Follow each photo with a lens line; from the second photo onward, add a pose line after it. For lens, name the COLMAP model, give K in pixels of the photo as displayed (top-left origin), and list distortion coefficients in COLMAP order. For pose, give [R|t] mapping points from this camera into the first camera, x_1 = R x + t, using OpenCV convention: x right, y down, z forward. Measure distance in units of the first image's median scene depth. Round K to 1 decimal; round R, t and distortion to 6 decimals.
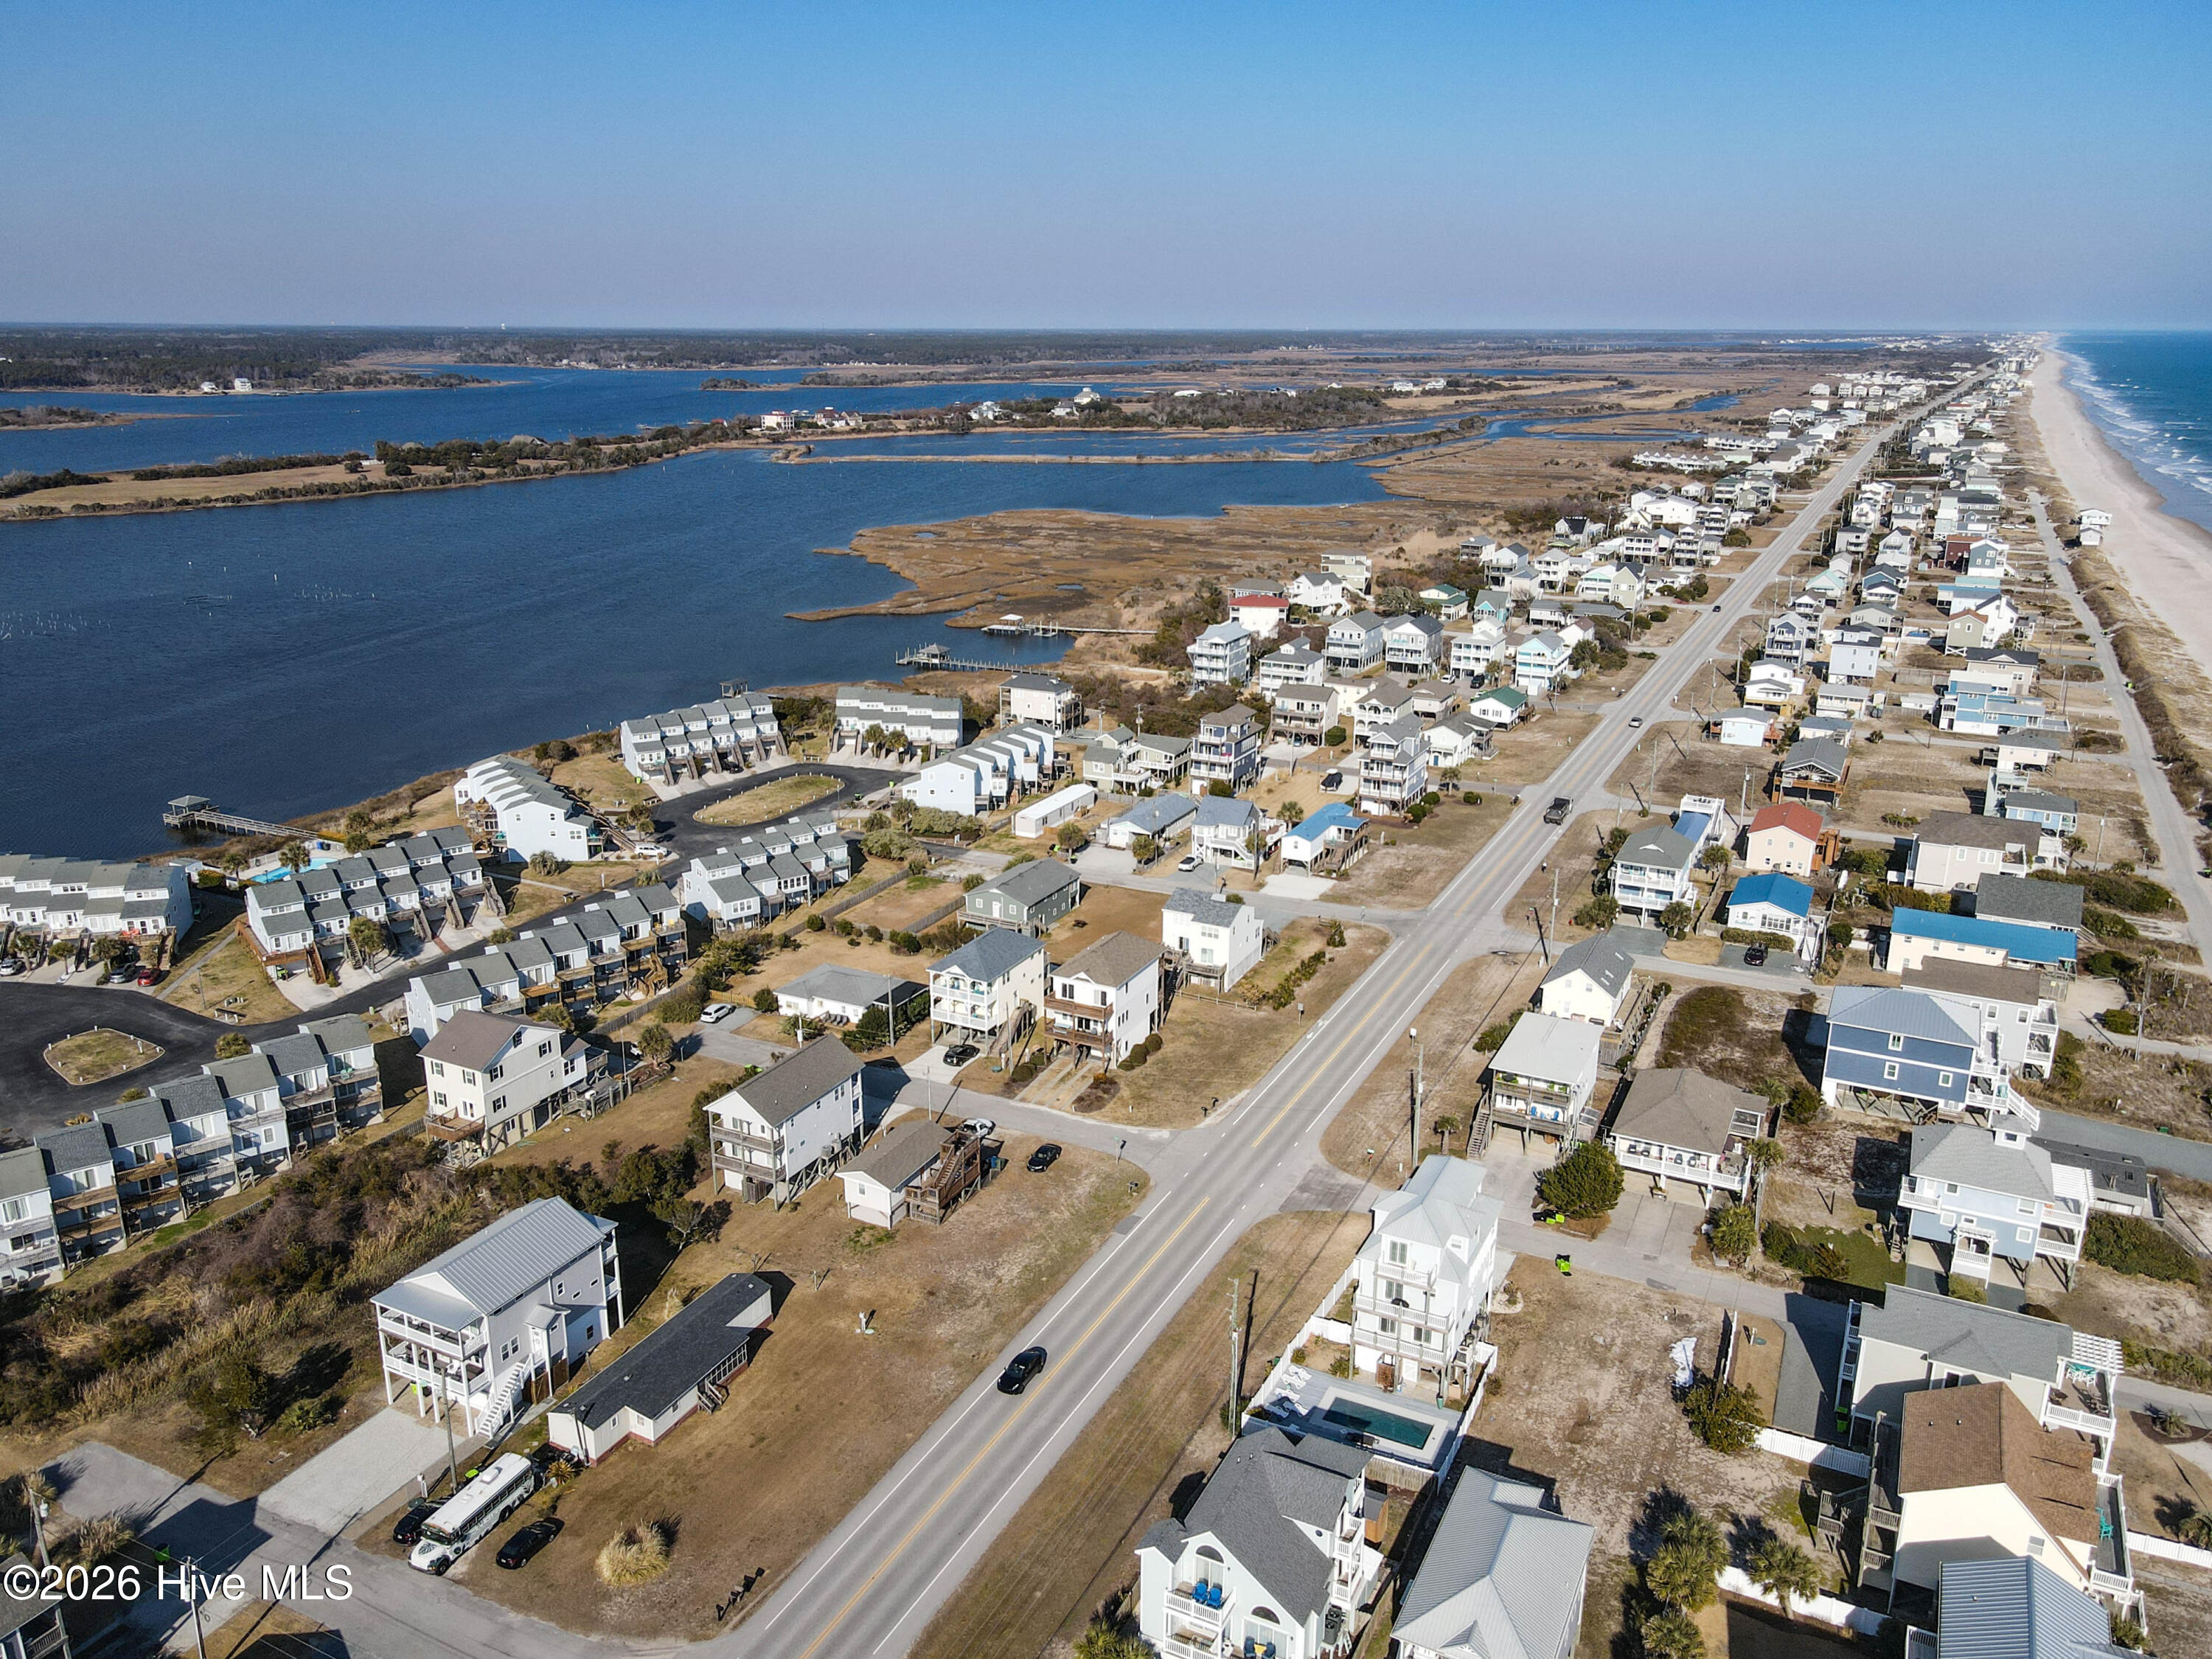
lens RADIAL K [[1583.7, 0, 1107.4], [0, 1583.7, 826.9], [0, 0, 1]] dist [0.002269, 0.028234]
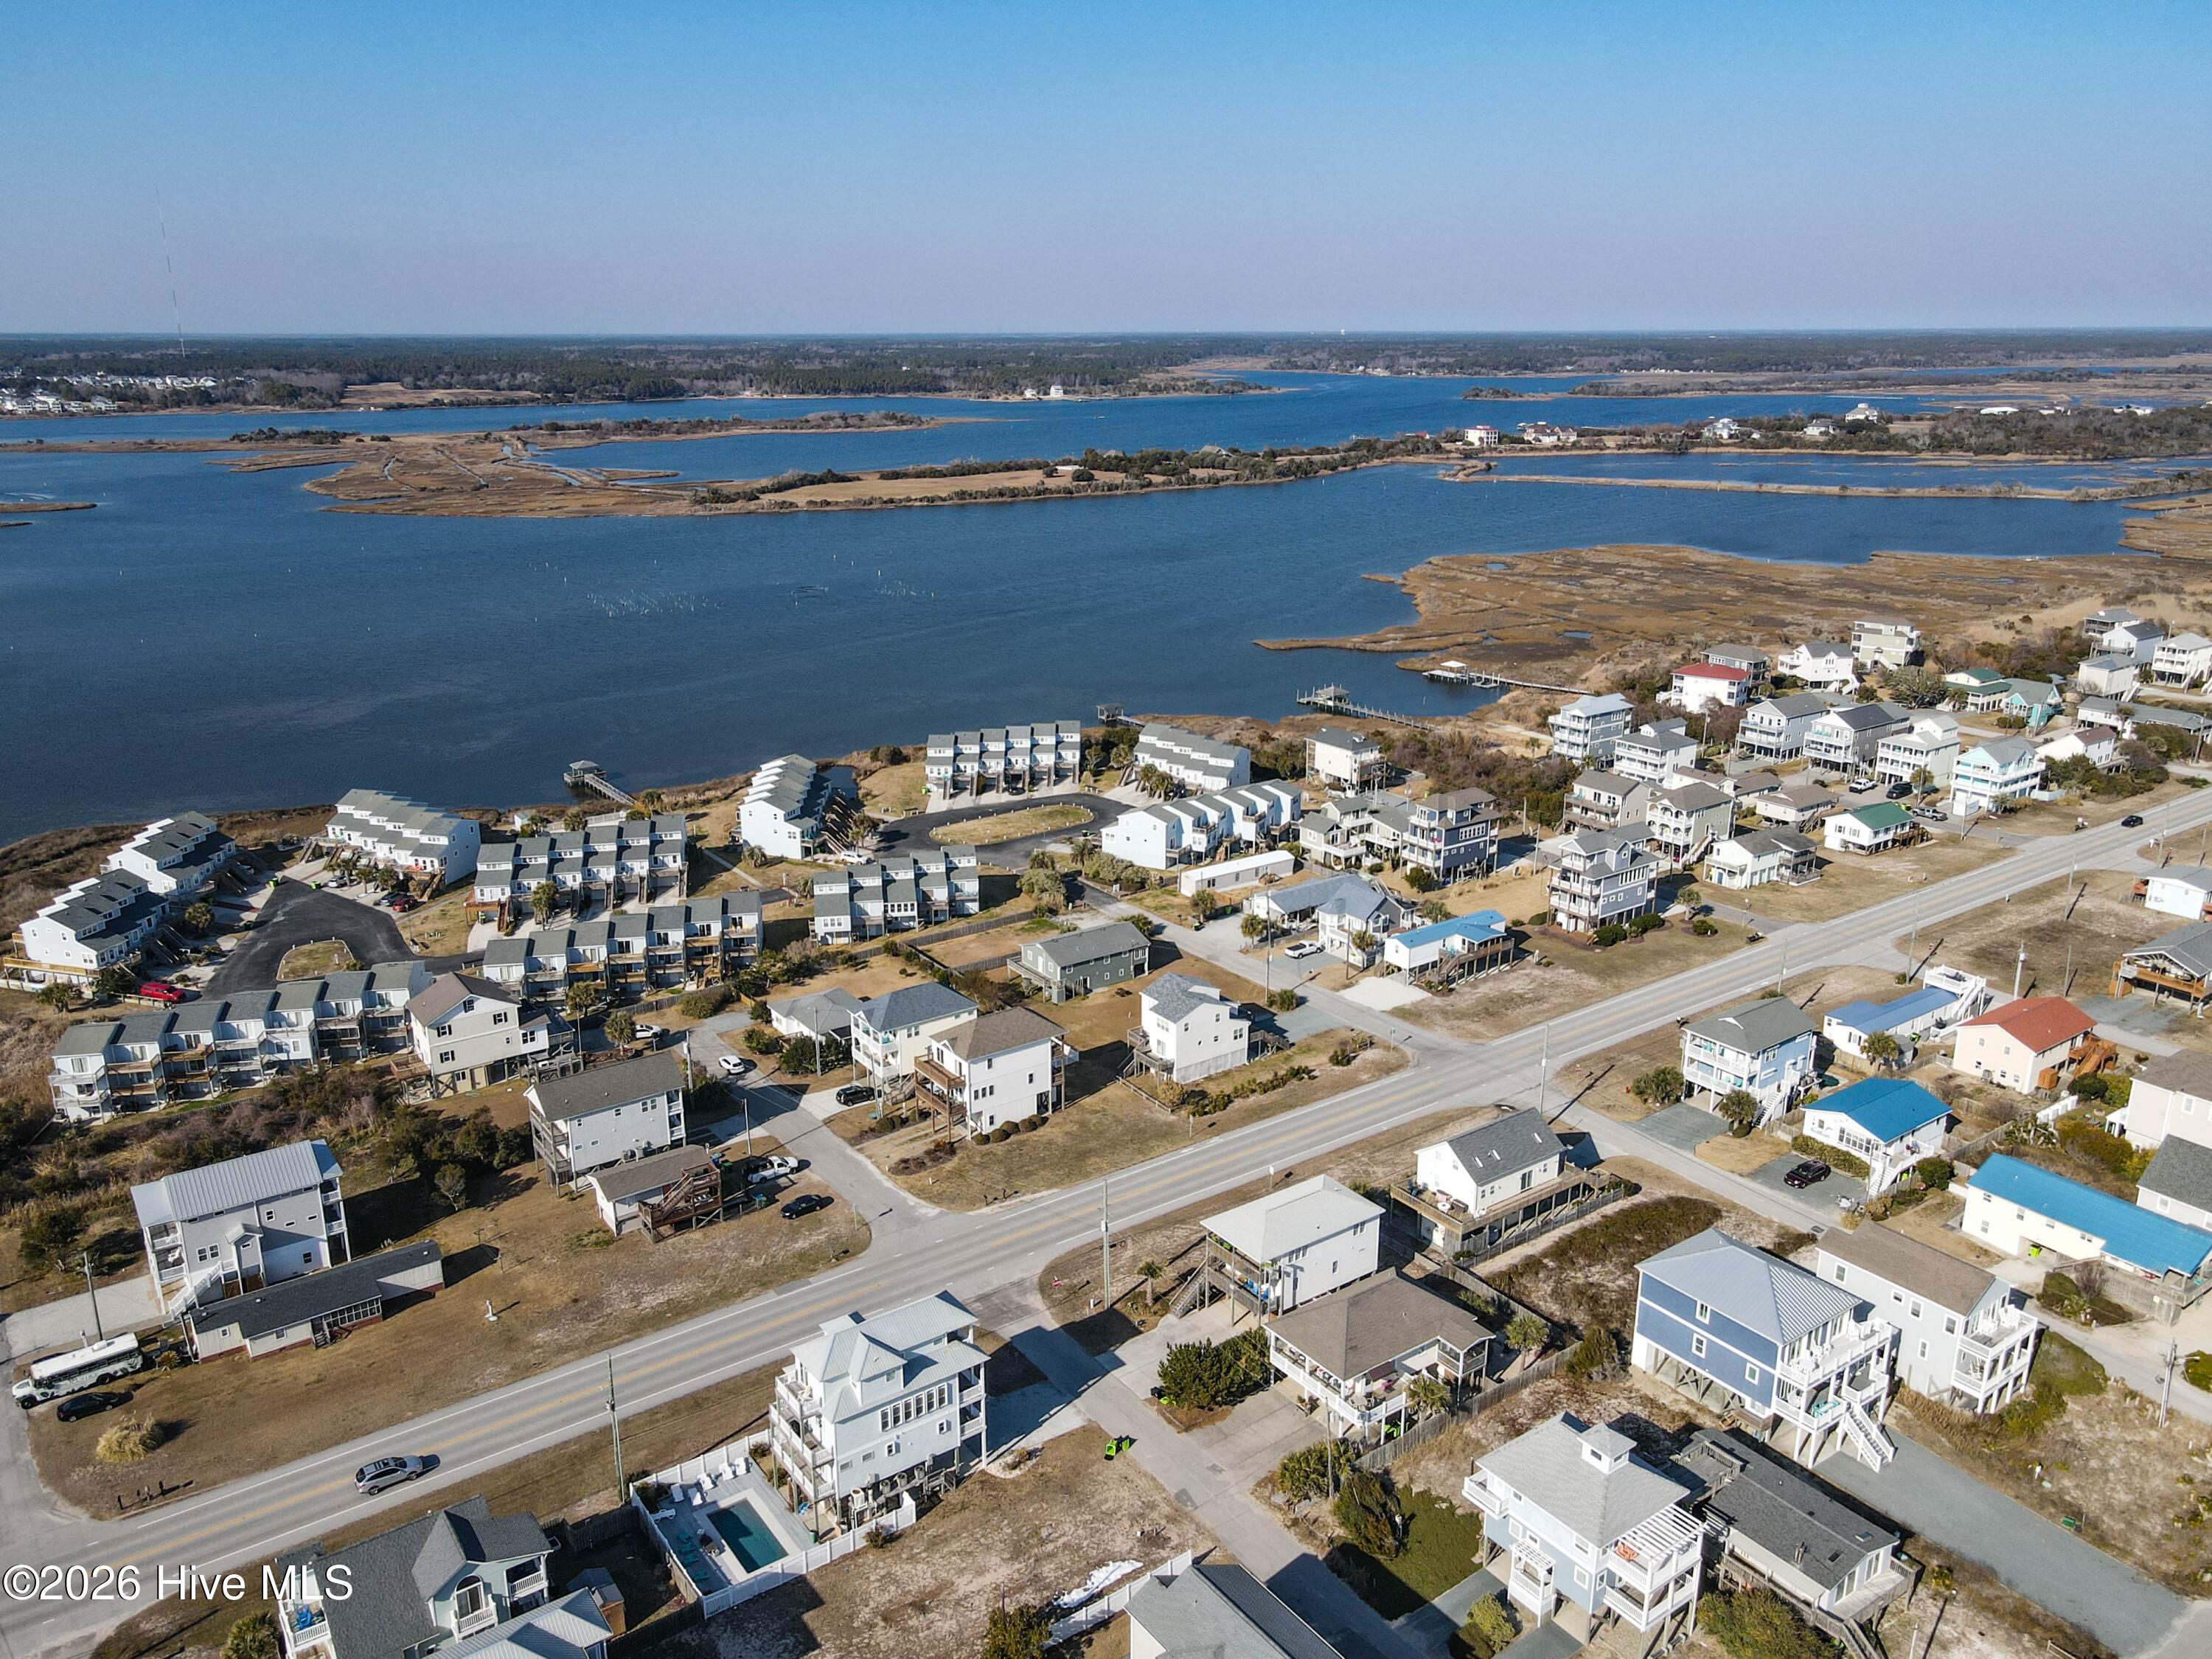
lens RADIAL K [[1583.7, 0, 1098.5], [0, 1583.7, 848.9], [0, 0, 1]] dist [0.002269, 0.028234]
pose [[0.892524, 0.136005, -0.430003, 0.305985], [-0.132540, 0.990443, 0.038163, -0.051010], [0.431084, 0.022931, 0.902020, 0.072514]]
